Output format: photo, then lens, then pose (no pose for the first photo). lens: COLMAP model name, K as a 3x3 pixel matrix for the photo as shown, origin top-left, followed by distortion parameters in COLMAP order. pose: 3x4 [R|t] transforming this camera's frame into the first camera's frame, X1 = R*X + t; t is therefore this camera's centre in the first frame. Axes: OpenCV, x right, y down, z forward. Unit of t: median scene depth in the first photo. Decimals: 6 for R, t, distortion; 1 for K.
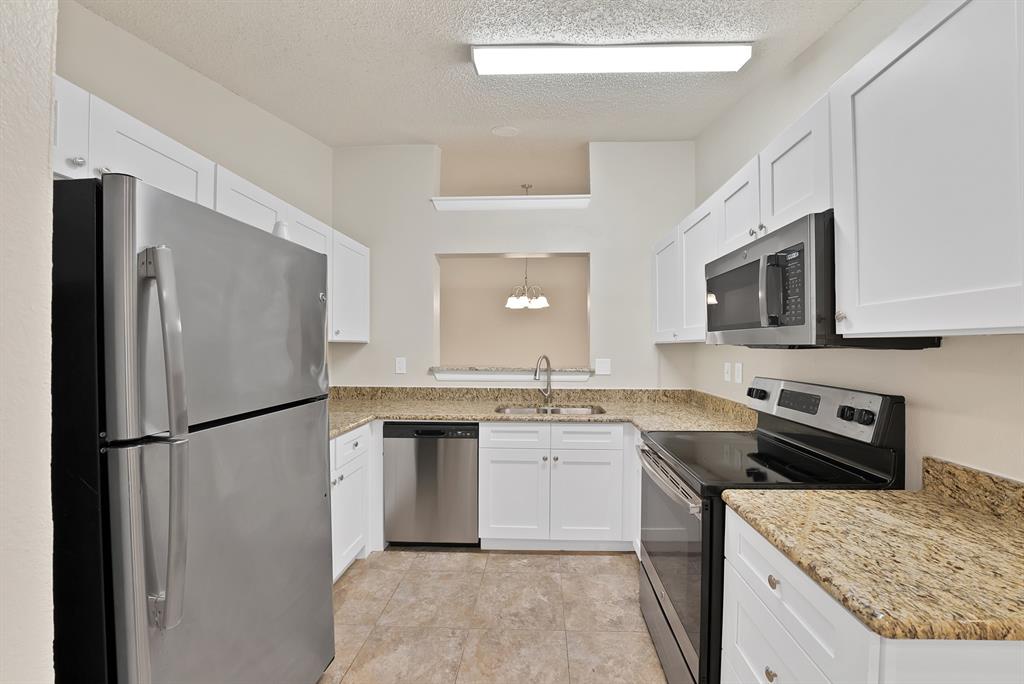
lens RADIAL K [[386.1, 0, 543.1], [0, 386.1, 349.4], [0, 0, 1]] dist [-0.019874, 0.000087]
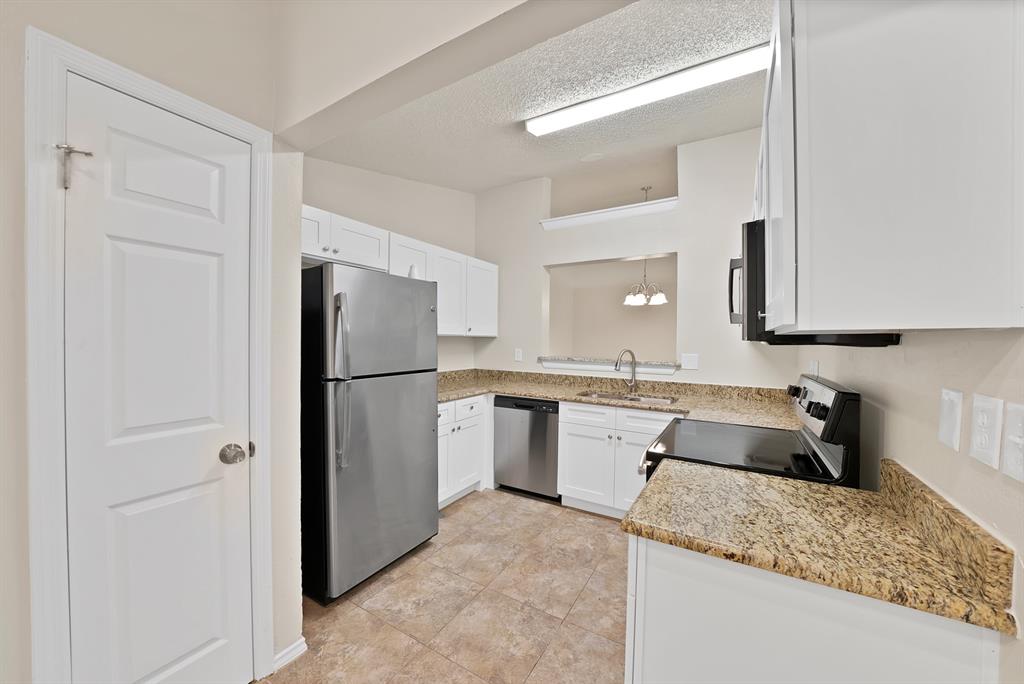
lens RADIAL K [[372.3, 0, 509.9], [0, 372.3, 347.7], [0, 0, 1]] dist [-0.015811, 0.000184]
pose [[0.868410, 0.019277, -0.495472, 0.330233], [-0.014221, 0.999801, 0.013974, 0.001682], [0.495642, -0.005089, 0.868512, -0.142231]]
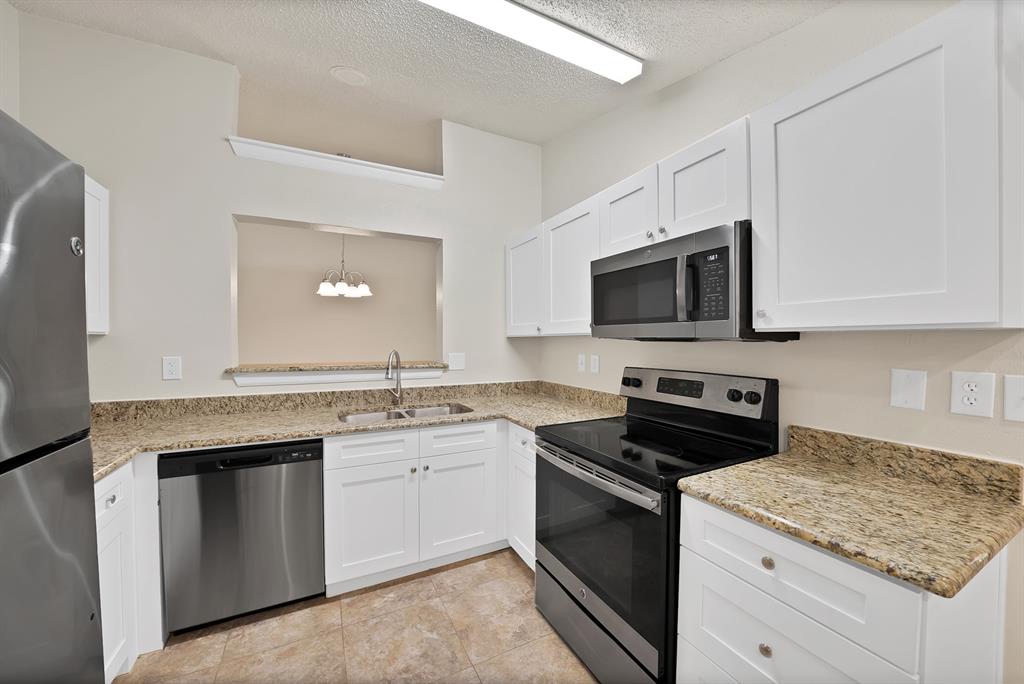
lens RADIAL K [[366.8, 0, 529.3], [0, 366.8, 346.4], [0, 0, 1]] dist [-0.020468, 0.000125]
pose [[0.873903, -0.008943, 0.486018, -0.182332], [0.004805, 0.999941, 0.009759, 0.000151], [-0.486076, -0.006194, 0.873894, 0.182988]]
